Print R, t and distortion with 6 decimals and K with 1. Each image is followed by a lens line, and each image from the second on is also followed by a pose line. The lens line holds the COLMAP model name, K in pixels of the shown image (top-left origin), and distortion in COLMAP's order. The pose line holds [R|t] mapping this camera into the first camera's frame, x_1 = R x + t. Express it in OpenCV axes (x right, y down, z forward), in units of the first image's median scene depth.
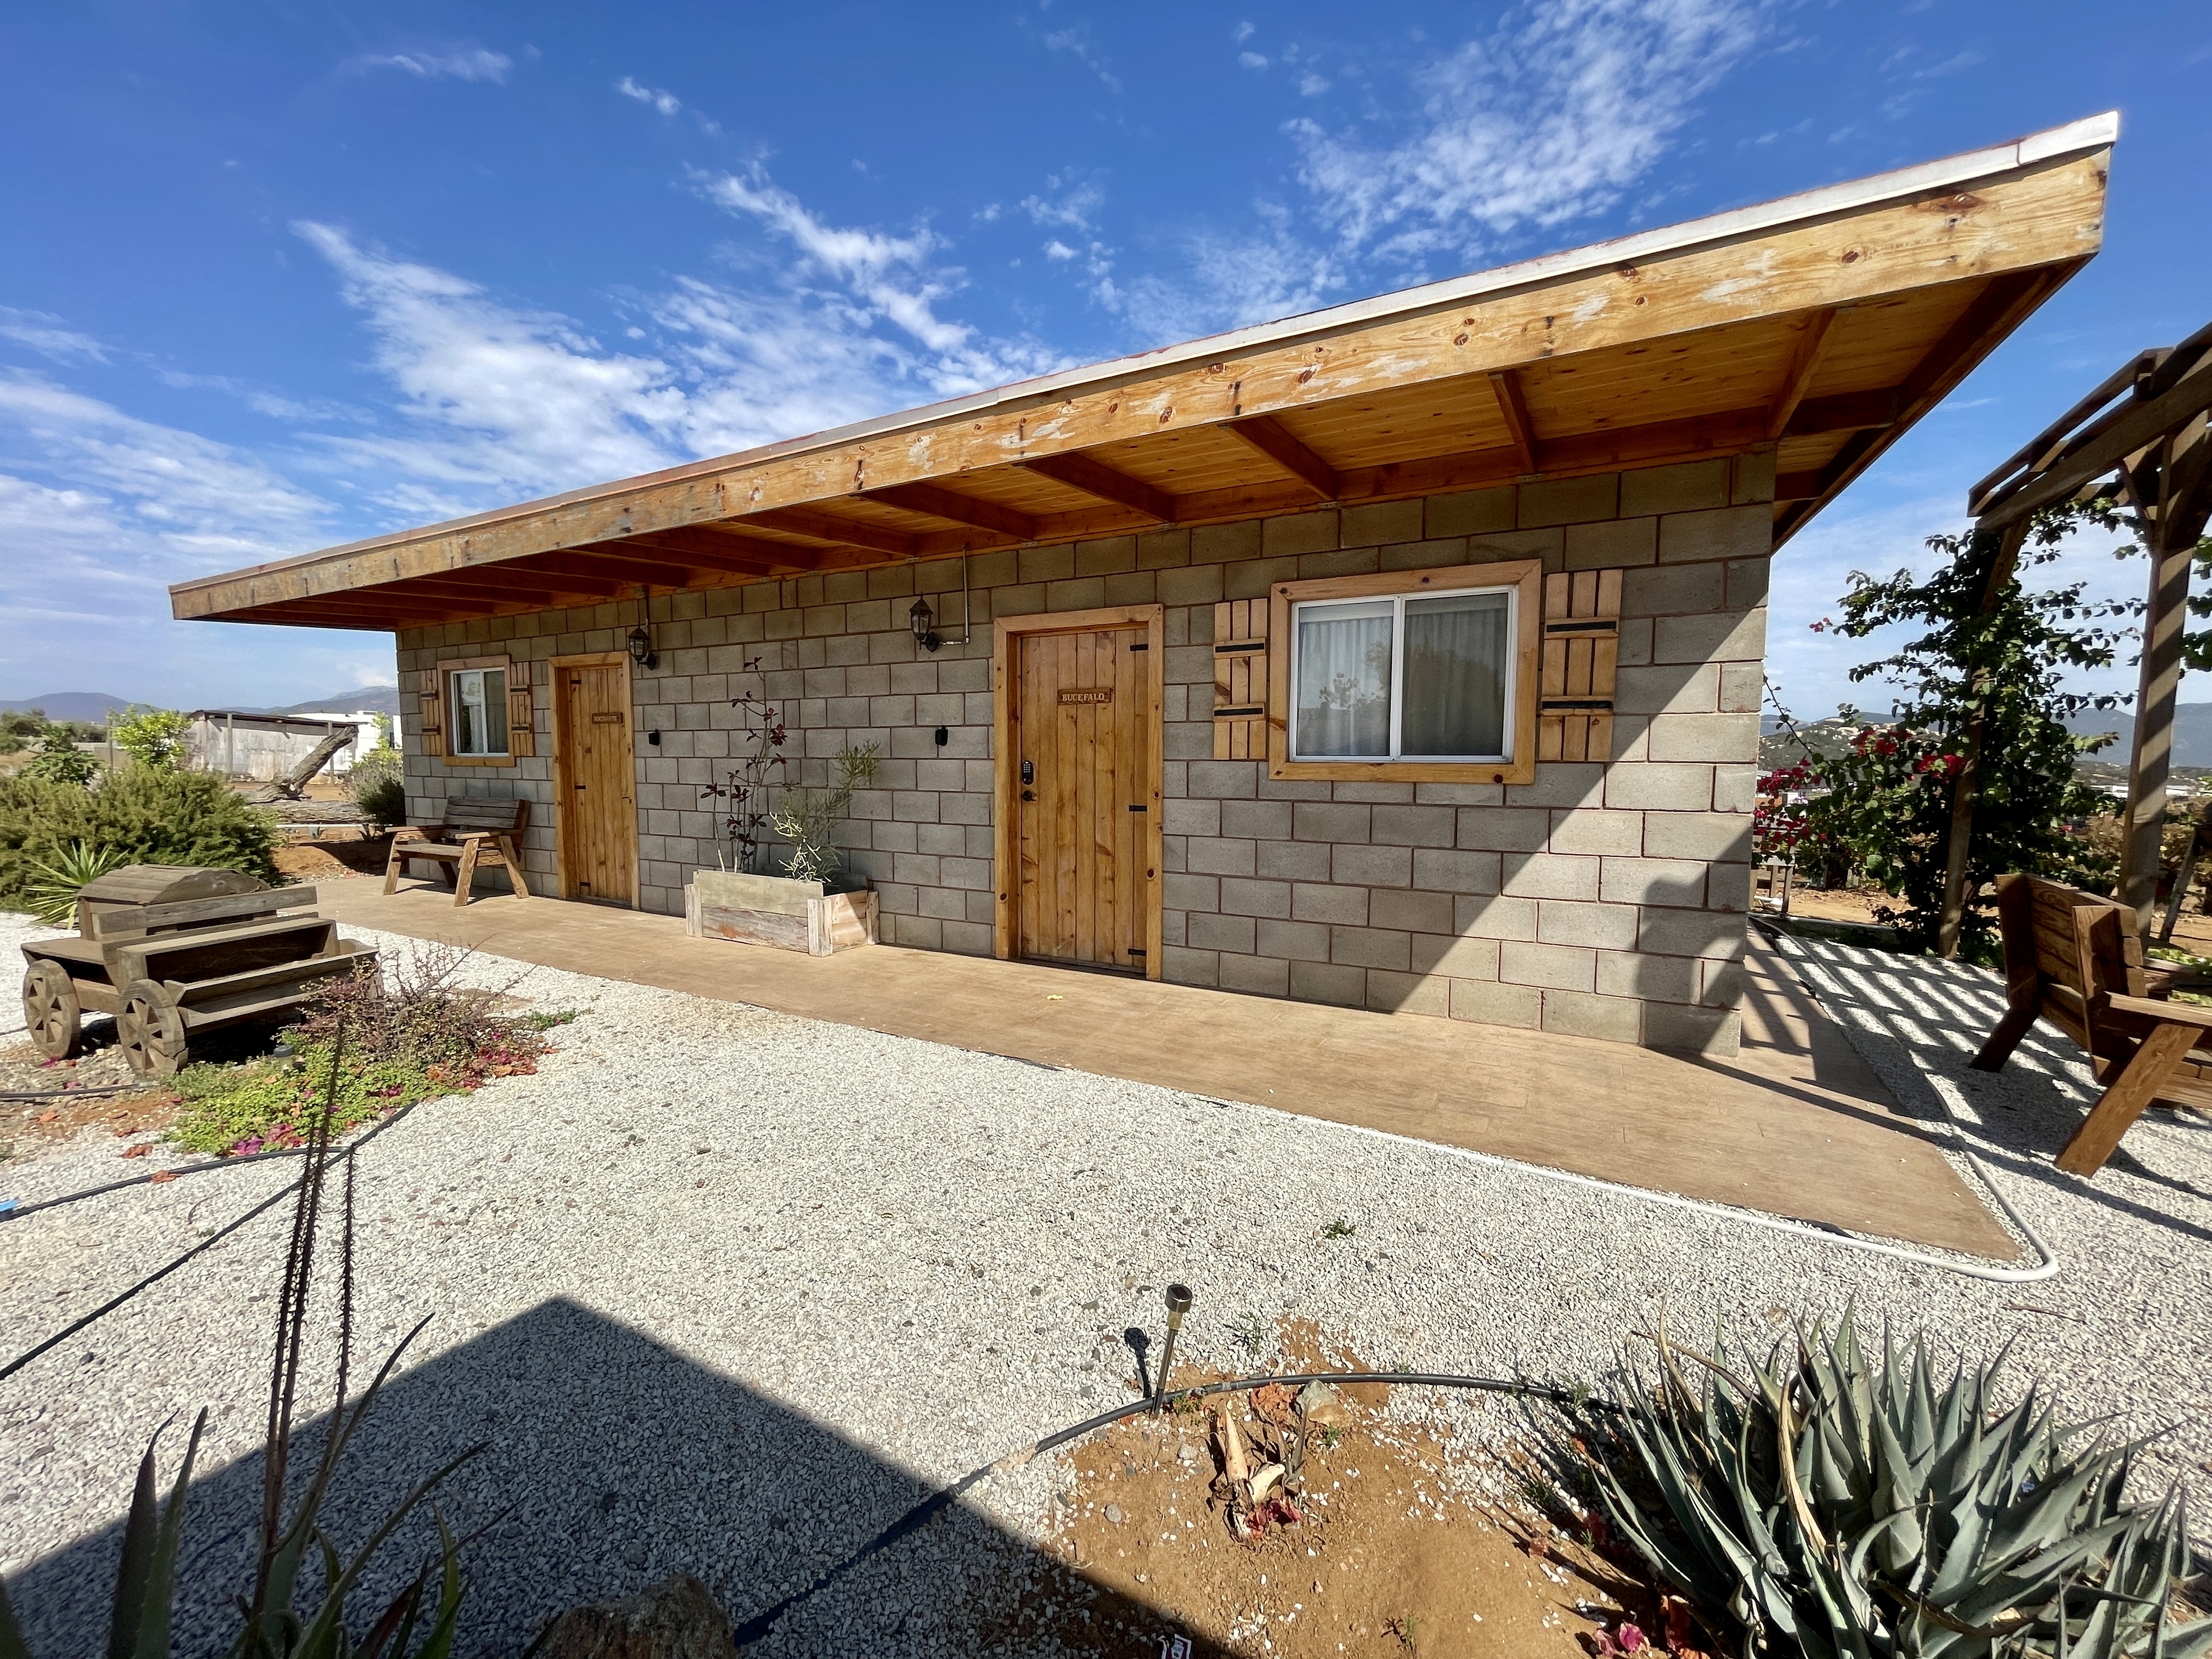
lens RADIAL K [[909.3, 0, 1099.6], [0, 909.3, 825.5], [0, 0, 1]] dist [0.004811, -0.000643]
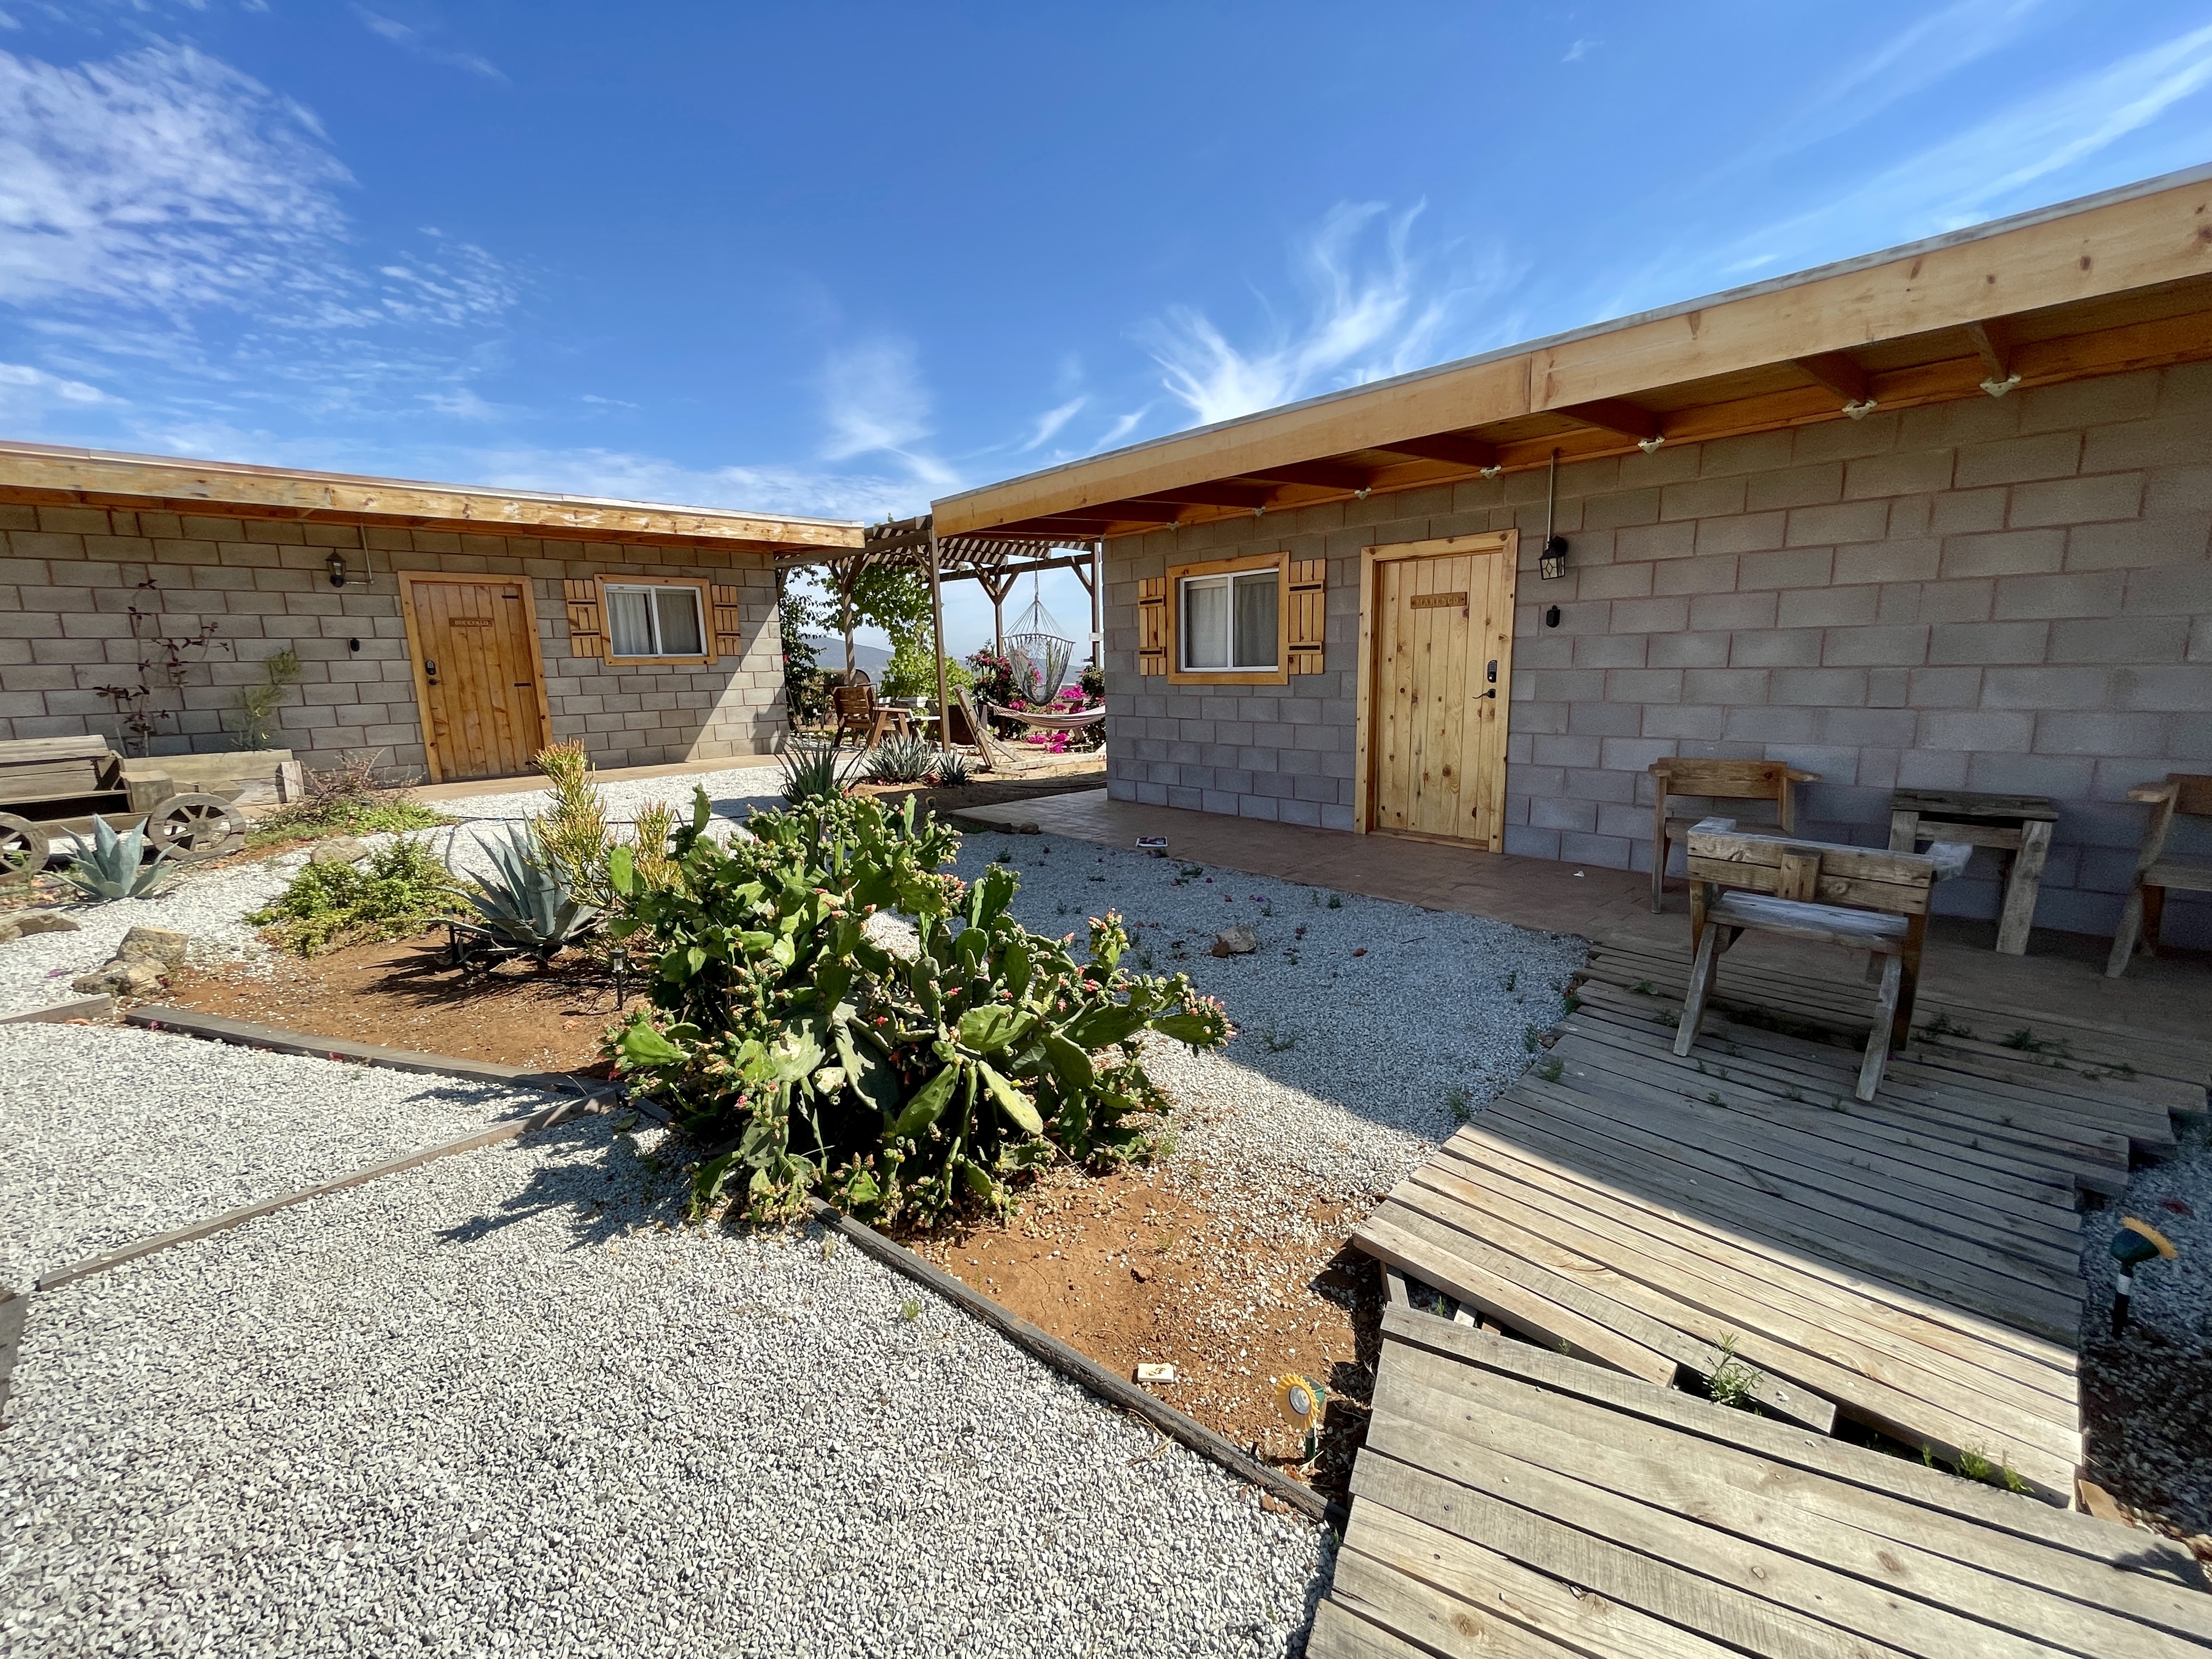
lens RADIAL K [[909.3, 0, 1105.4], [0, 909.3, 836.1], [0, 0, 1]] dist [0.004811, -0.000643]
pose [[0.288087, -0.191777, 0.938205, -1.514502], [0.095728, 0.980601, 0.171048, 0.085622], [-0.952808, 0.040536, 0.300857, -0.734185]]
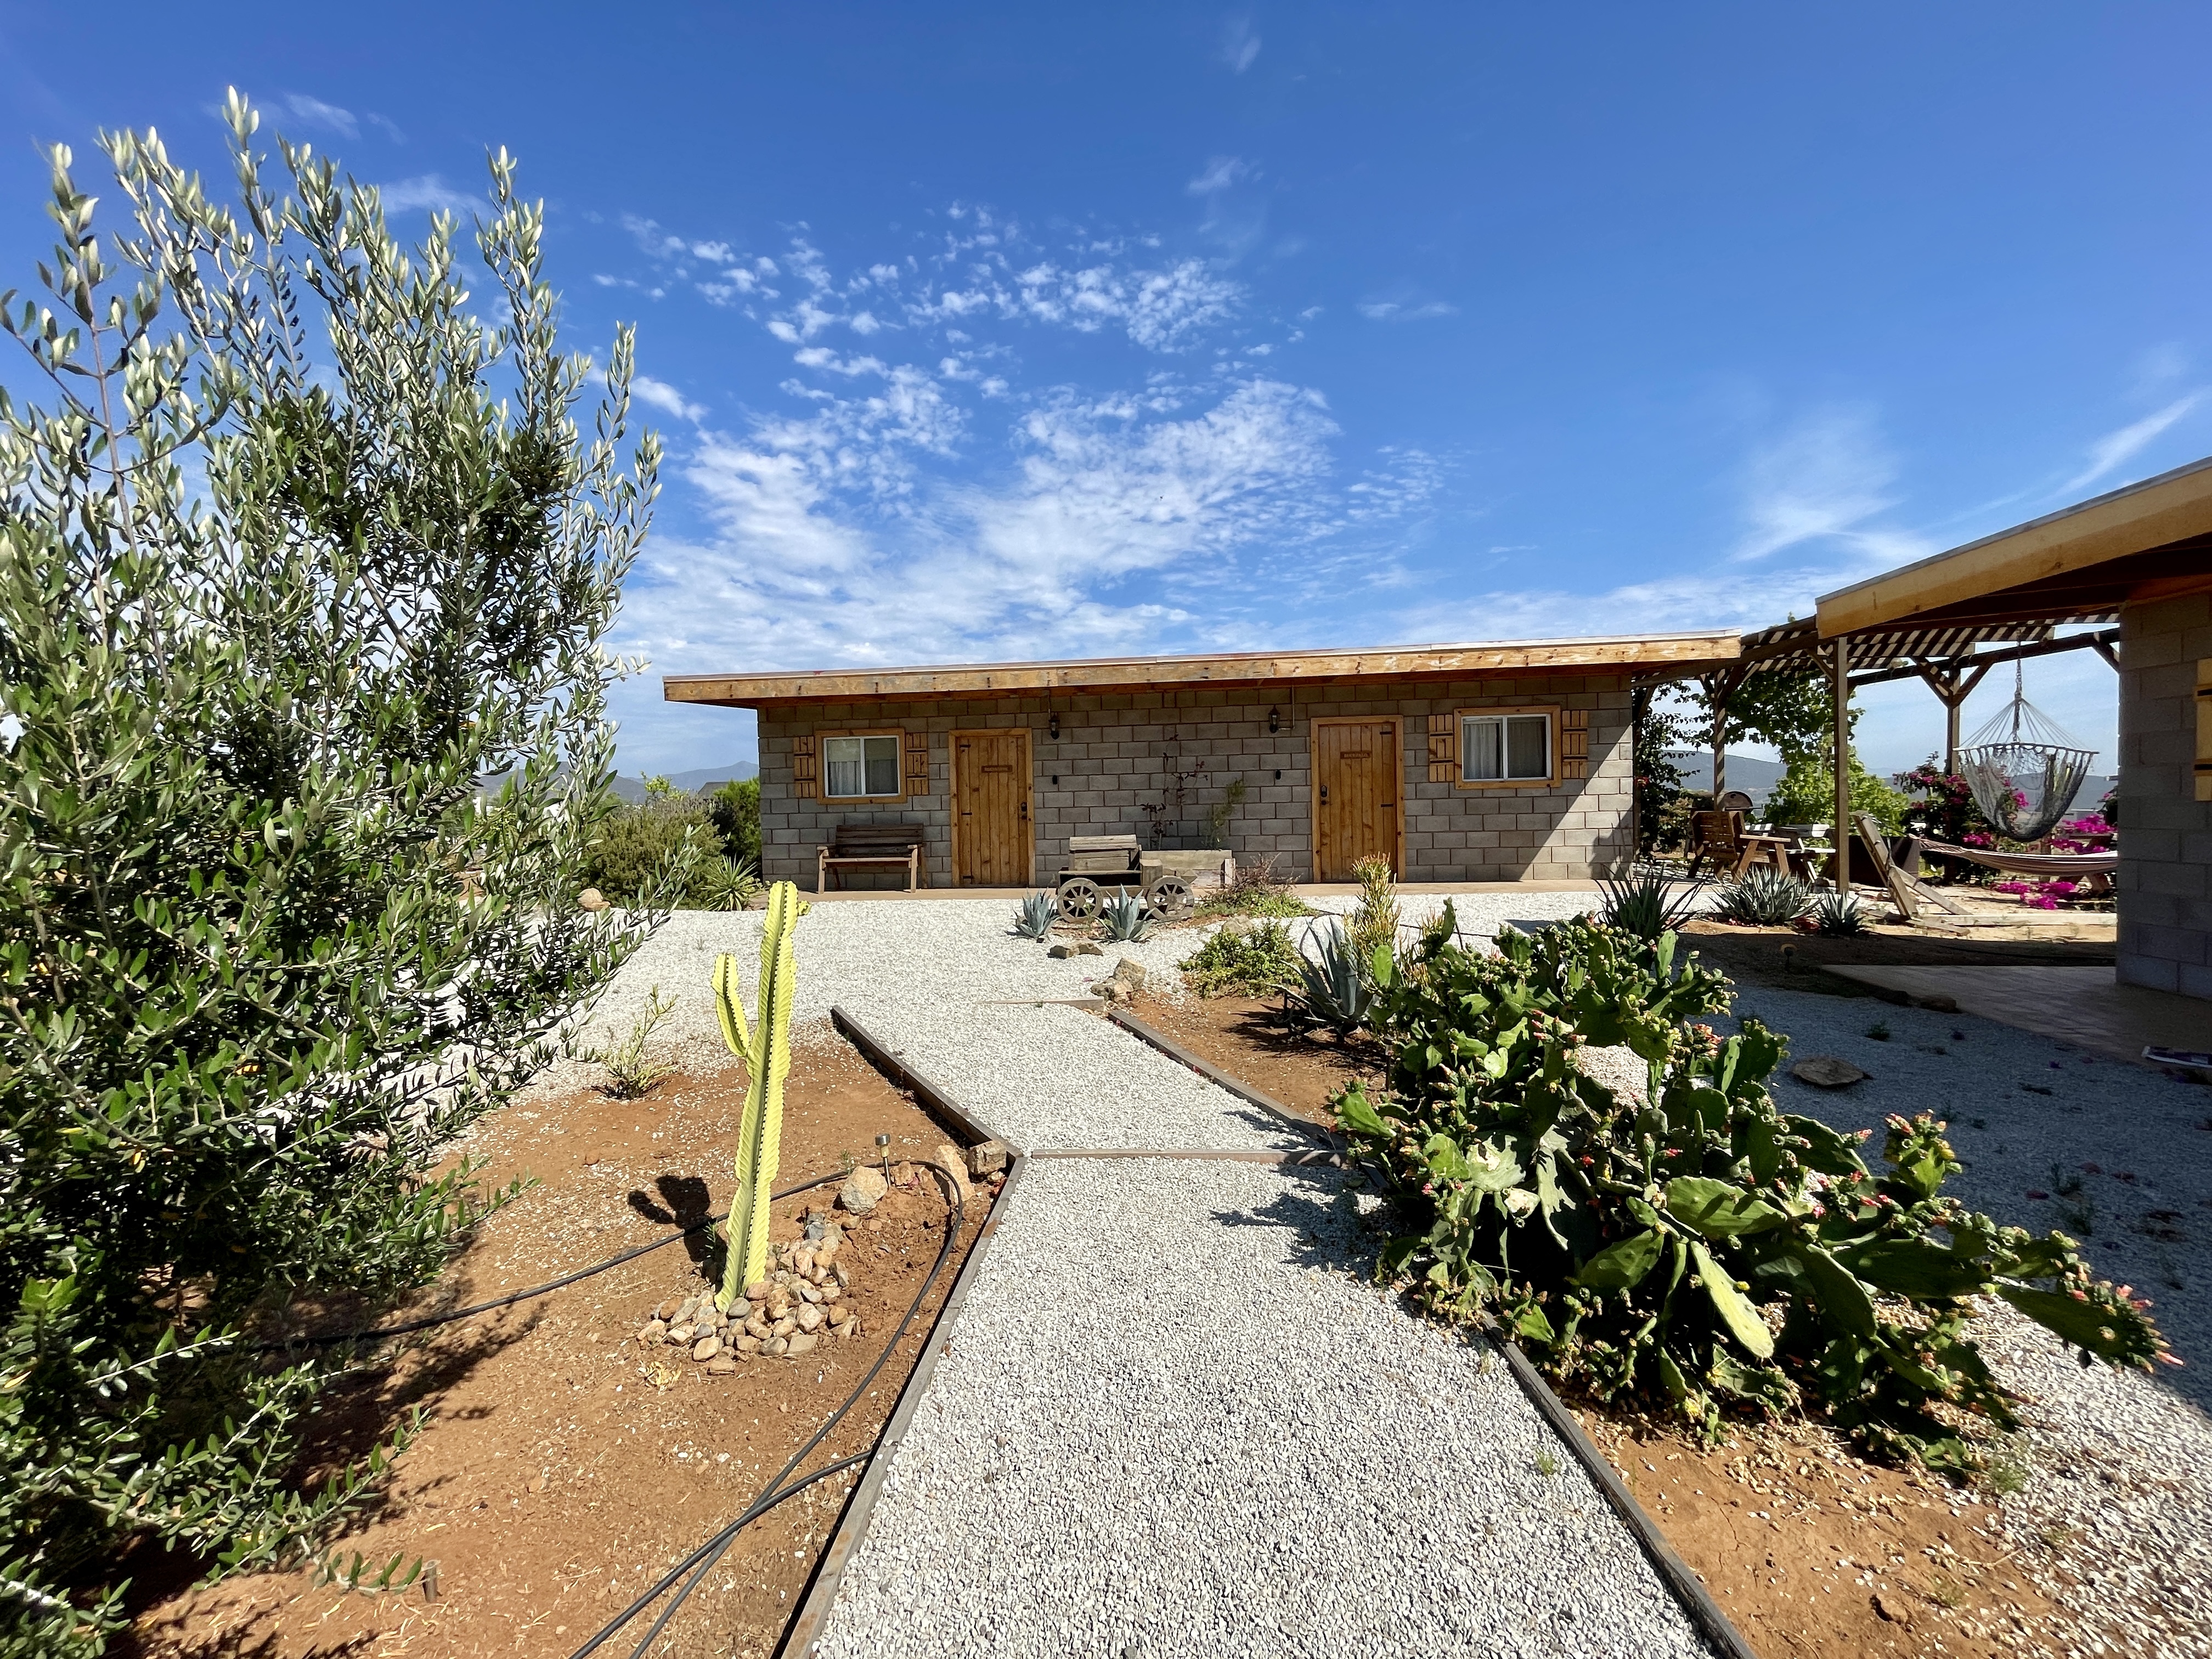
lens RADIAL K [[909.3, 0, 1103.3], [0, 909.3, 825.5], [0, 0, 1]] dist [0.004811, -0.000643]
pose [[0.925955, -0.035820, 0.375930, -1.507874], [0.055900, 0.997525, -0.042640, 0.090297], [-0.373473, 0.060498, 0.925666, -0.825844]]
